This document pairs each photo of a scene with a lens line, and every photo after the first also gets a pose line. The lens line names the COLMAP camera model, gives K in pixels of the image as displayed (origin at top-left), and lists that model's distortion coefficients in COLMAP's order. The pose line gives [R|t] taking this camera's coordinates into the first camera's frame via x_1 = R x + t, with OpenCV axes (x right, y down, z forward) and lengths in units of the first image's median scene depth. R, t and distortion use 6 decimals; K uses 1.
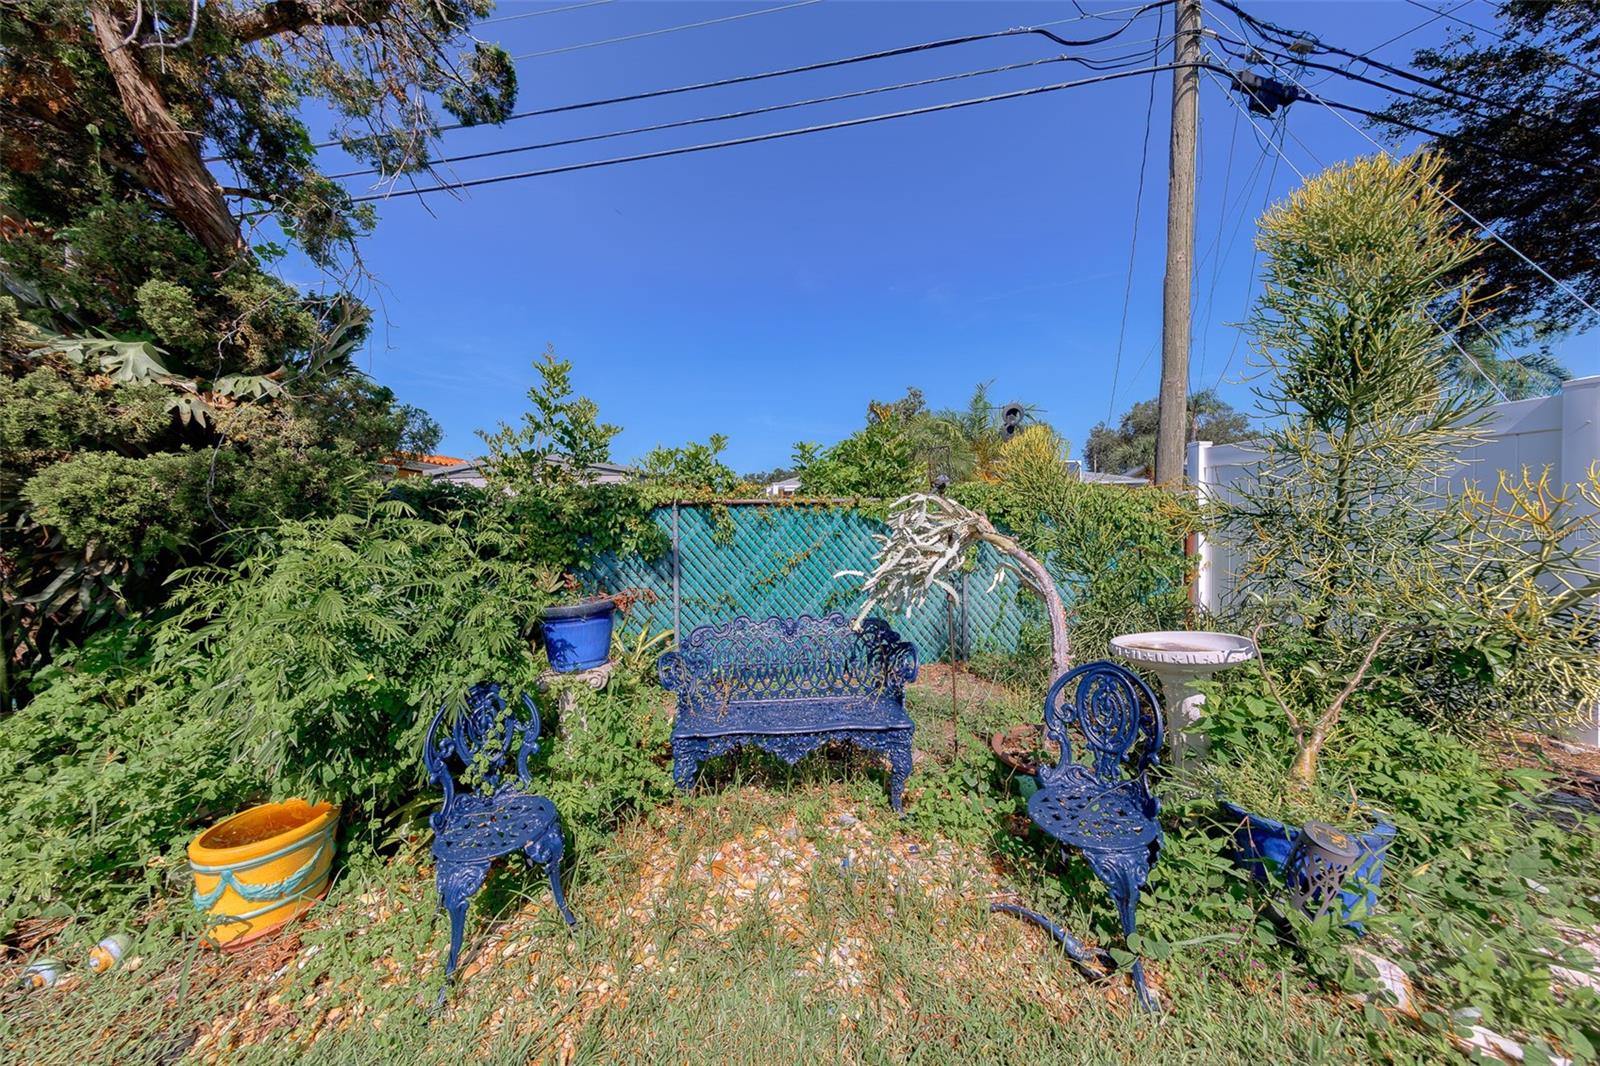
lens RADIAL K [[508.6, 0, 800.0], [0, 508.6, 533.0], [0, 0, 1]] dist [0.001522, -0.000008]
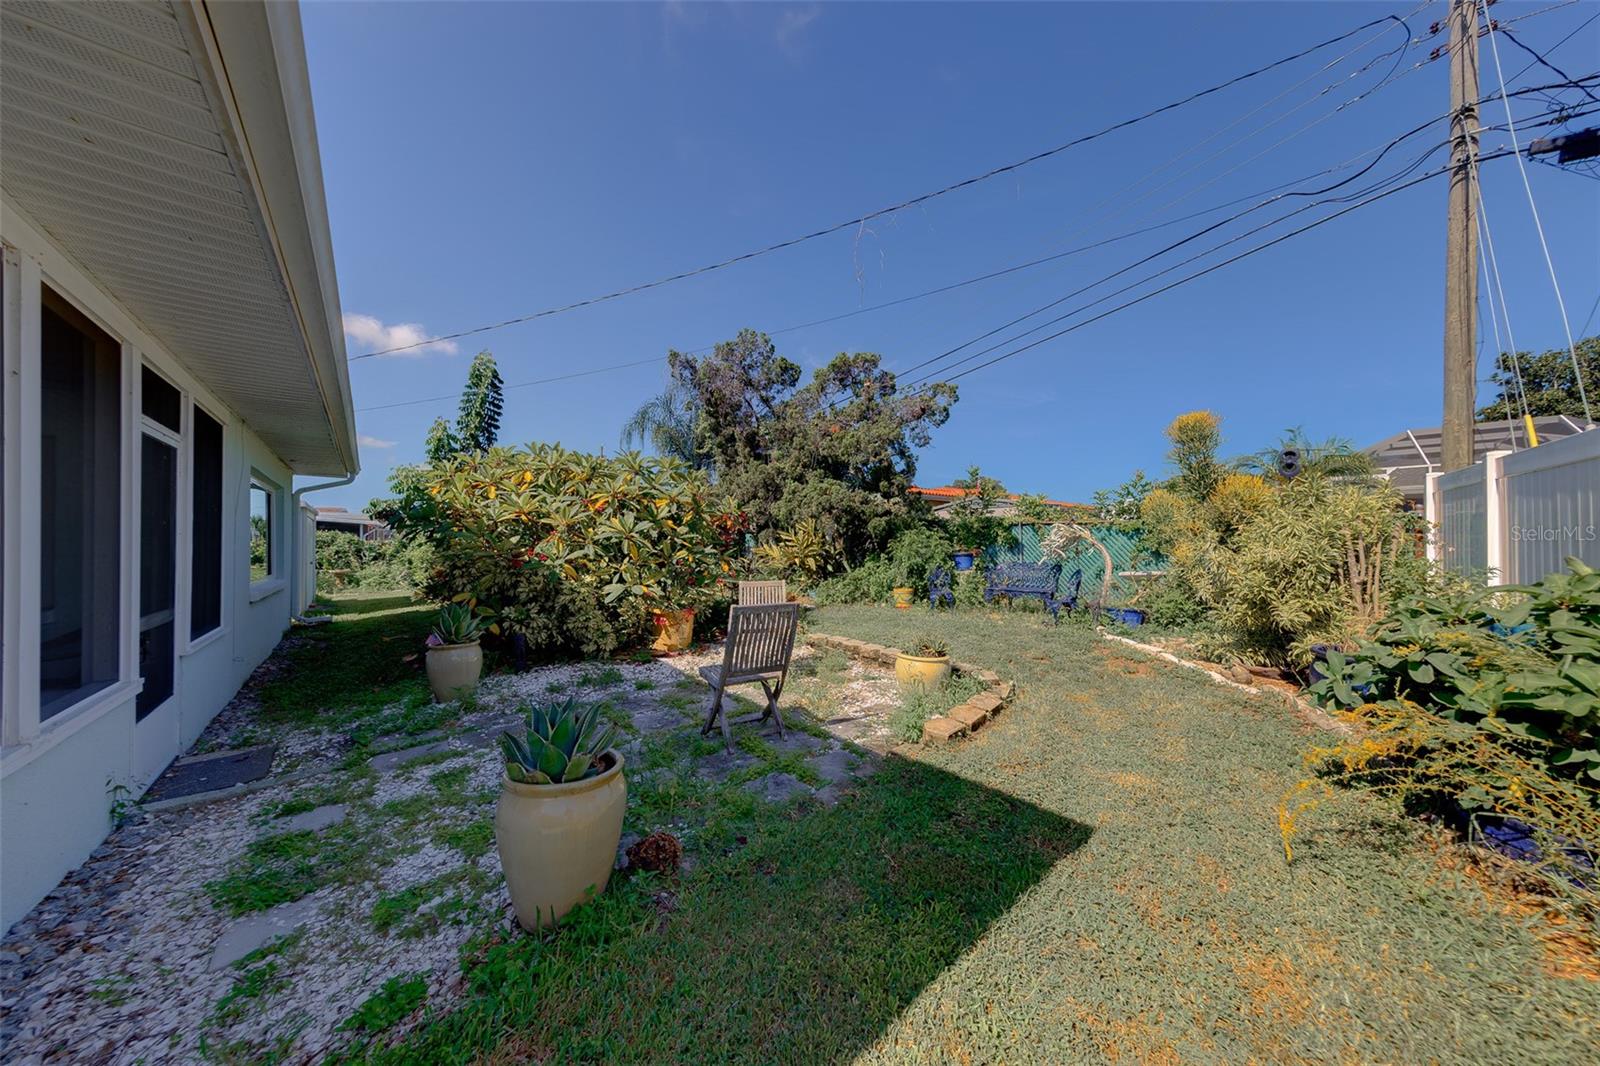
lens RADIAL K [[508.6, 0, 800.0], [0, 508.6, 533.0], [0, 0, 1]] dist [0.001522, -0.000008]
pose [[0.635015, -0.011925, -0.772408, 1.788515], [-0.014396, 0.999525, -0.027267, 0.125171], [0.772366, 0.028434, 0.634541, -2.427464]]
